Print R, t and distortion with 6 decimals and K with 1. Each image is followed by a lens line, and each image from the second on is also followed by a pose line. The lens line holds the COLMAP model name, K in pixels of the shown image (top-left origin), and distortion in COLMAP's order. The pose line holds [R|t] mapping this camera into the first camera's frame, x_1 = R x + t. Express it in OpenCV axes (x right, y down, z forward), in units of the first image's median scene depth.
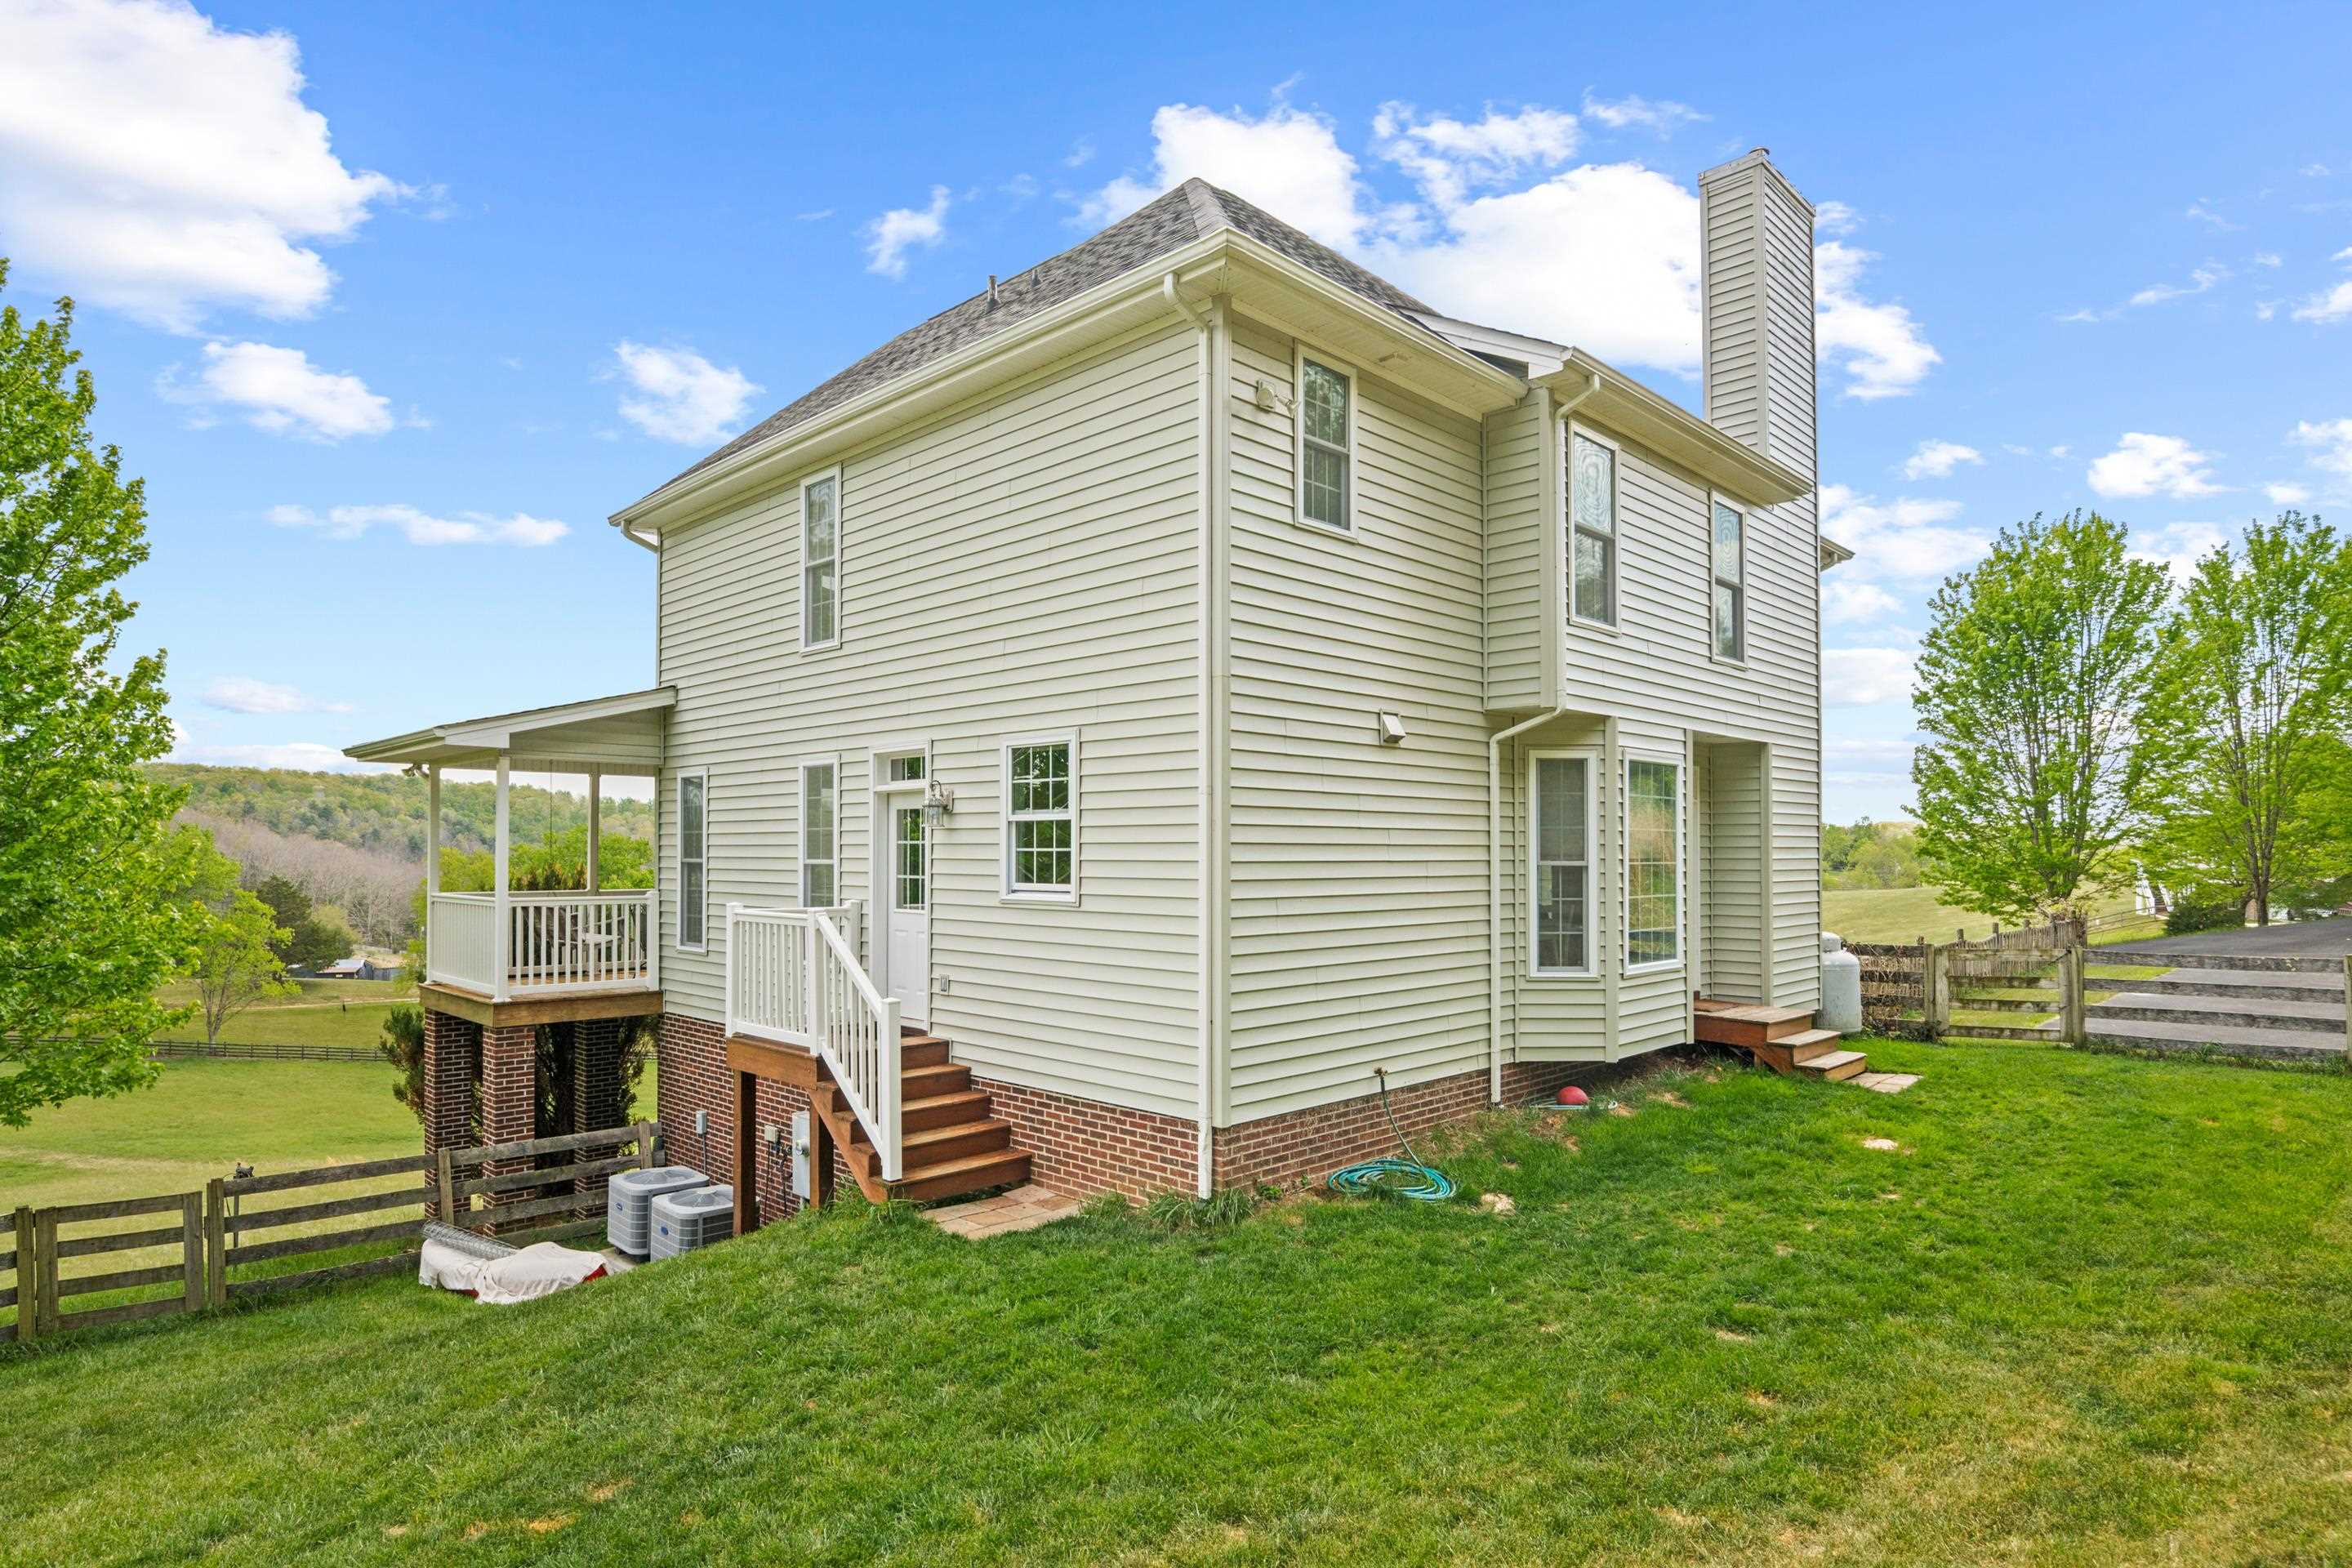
lens RADIAL K [[1280.4, 0, 1174.3], [0, 1280.4, 803.5], [0, 0, 1]] dist [-0.017129, -0.000053]
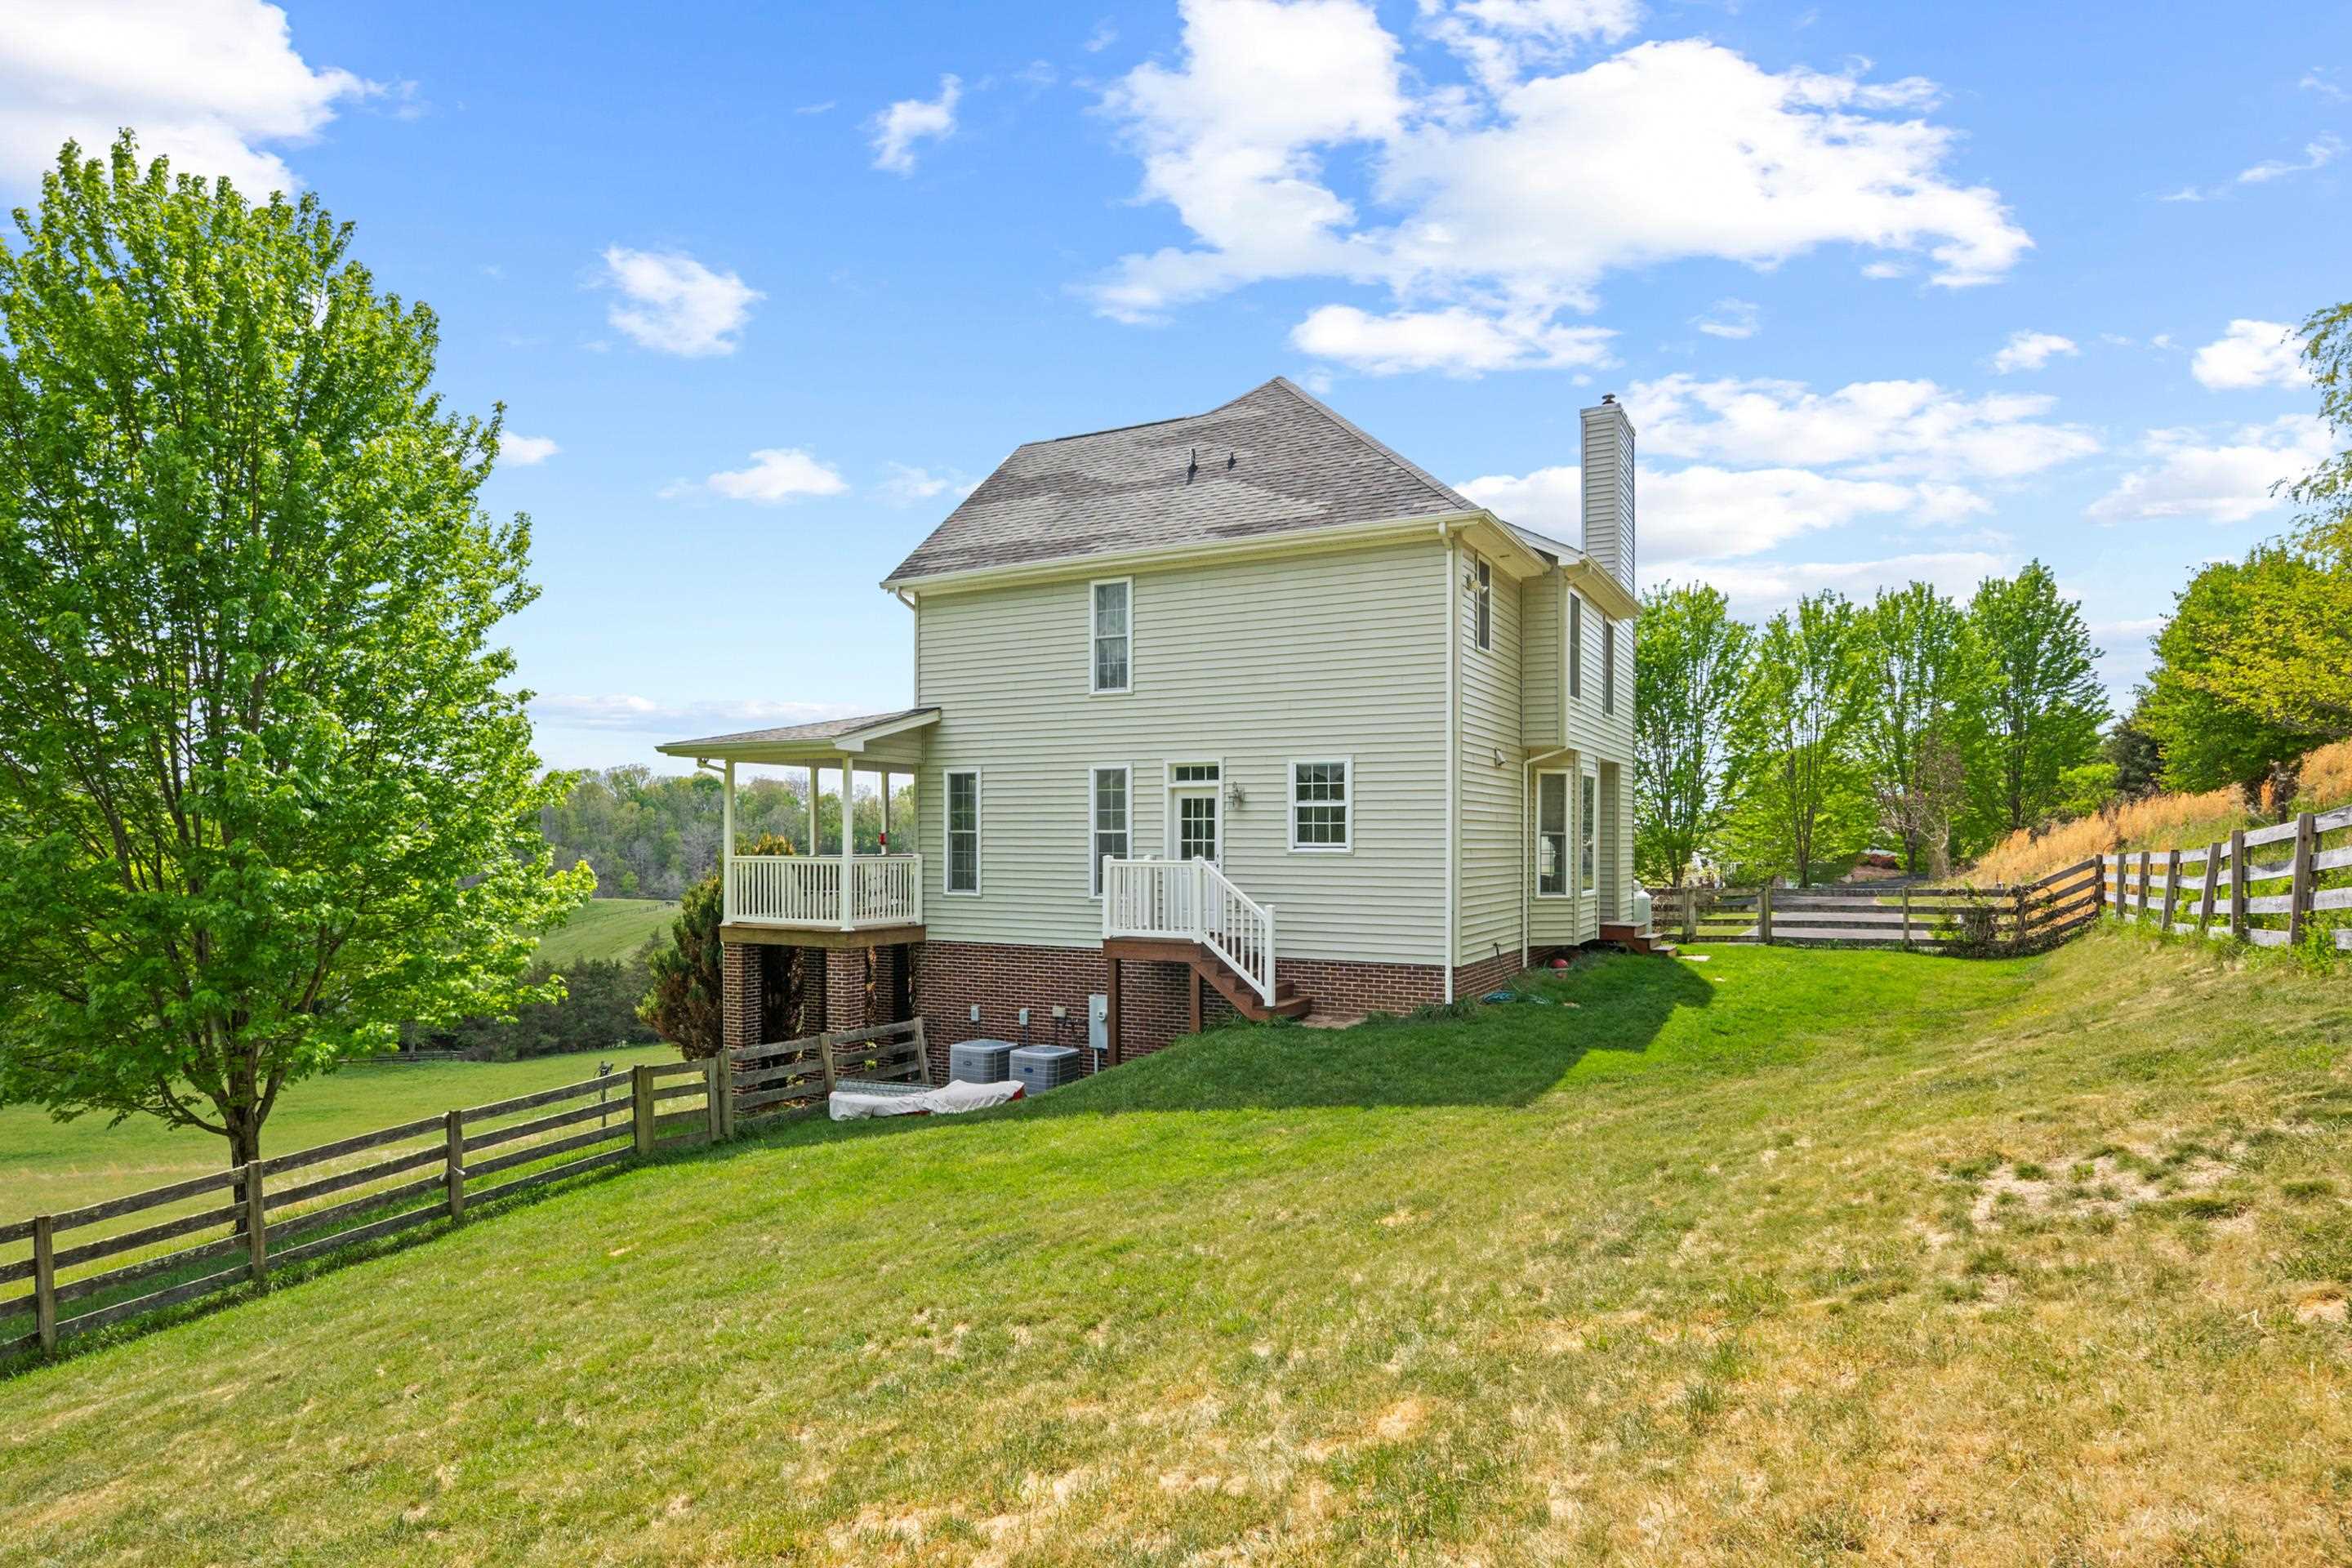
lens RADIAL K [[1280.4, 0, 1174.3], [0, 1280.4, 803.5], [0, 0, 1]] dist [-0.017129, -0.000053]
pose [[0.961451, 0.010158, 0.274788, -0.620546], [-0.013275, 0.999867, 0.009486, -0.003916], [-0.274655, -0.012769, 0.961458, -0.500870]]
